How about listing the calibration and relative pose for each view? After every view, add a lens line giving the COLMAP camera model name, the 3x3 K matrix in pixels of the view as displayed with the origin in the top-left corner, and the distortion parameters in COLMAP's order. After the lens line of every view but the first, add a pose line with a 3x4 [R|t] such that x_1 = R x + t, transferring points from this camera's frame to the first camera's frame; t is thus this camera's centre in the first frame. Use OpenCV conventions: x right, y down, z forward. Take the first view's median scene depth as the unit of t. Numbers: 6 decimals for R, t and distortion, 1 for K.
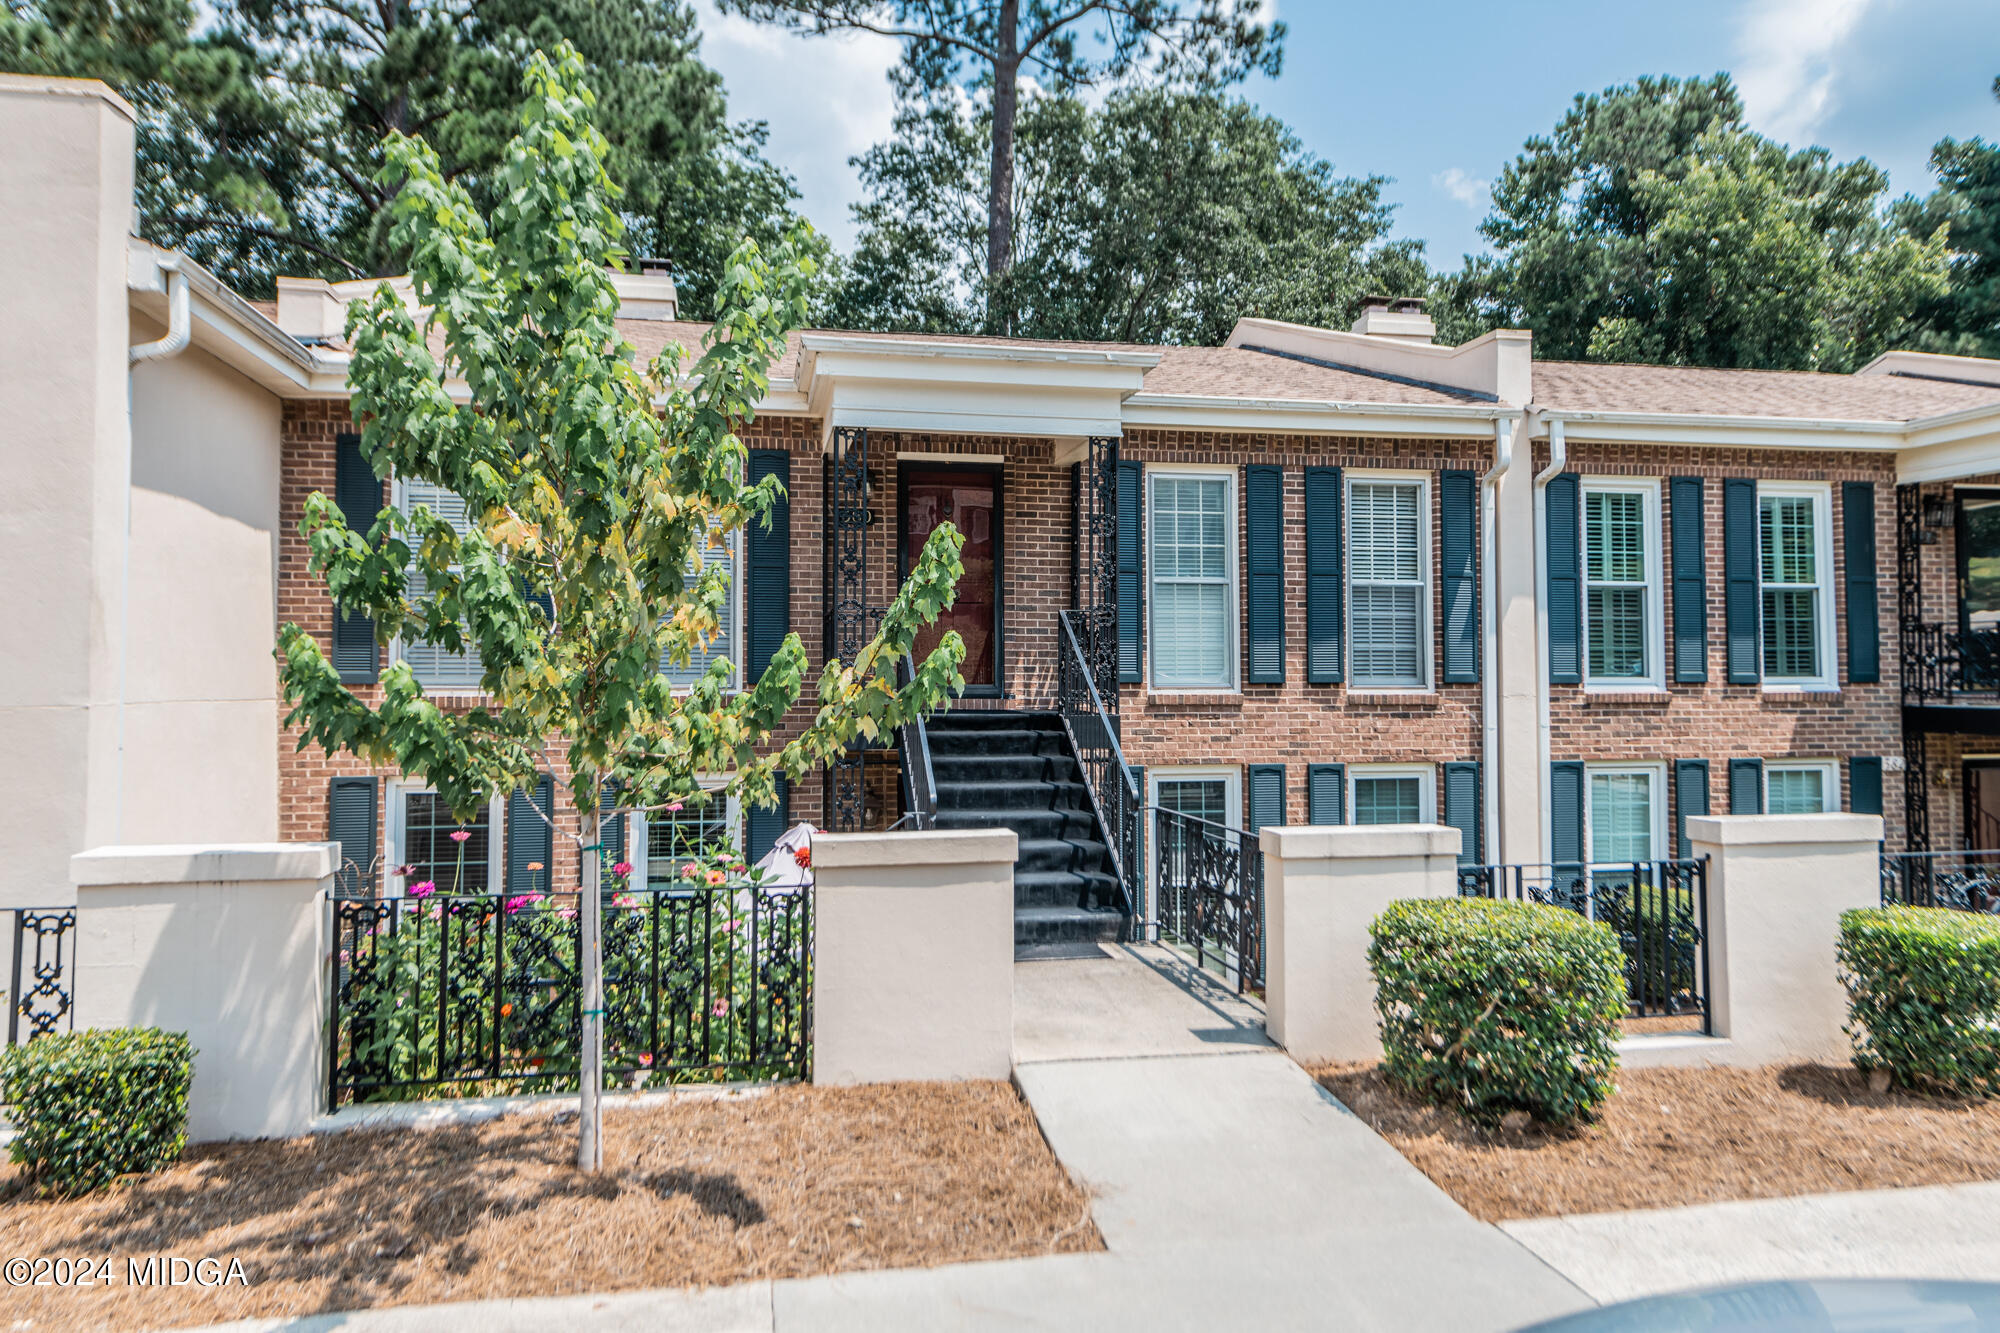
lens RADIAL K [[1344.2, 0, 1000.0], [0, 1344.2, 666.5], [0, 0, 1]] dist [0.006342, -0.000022]
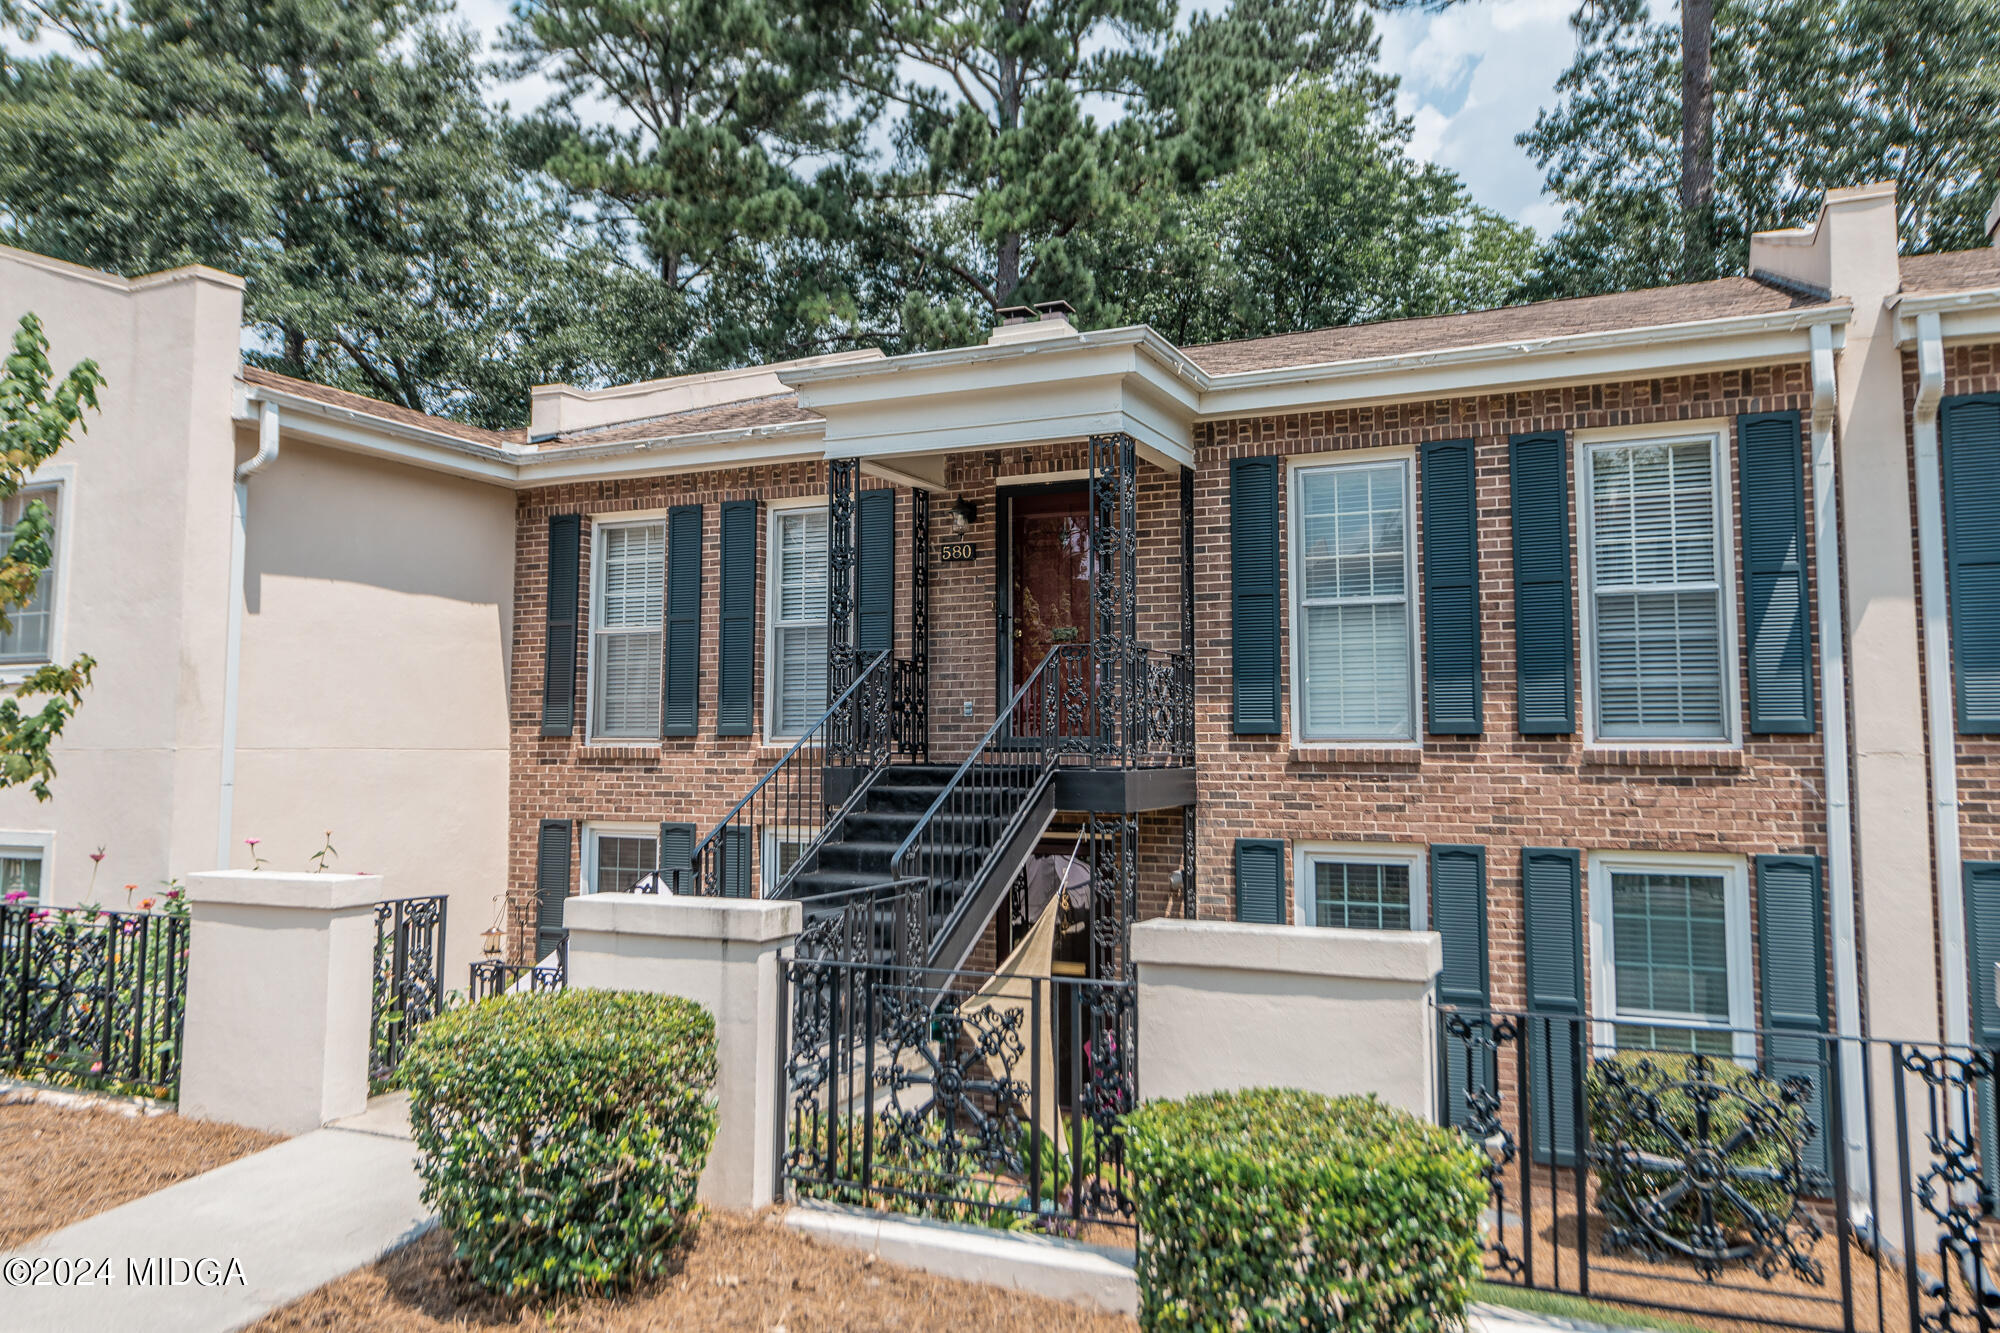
lens RADIAL K [[1461.4, 0, 1000.2], [0, 1461.4, 648.0], [0, 0, 1]] dist [0.009915, 0.000654]
pose [[0.806723, -0.038388, -0.589682, 0.466118], [0.004476, 0.998256, -0.058862, 0.011213], [0.590913, 0.044845, 0.805488, 0.203881]]
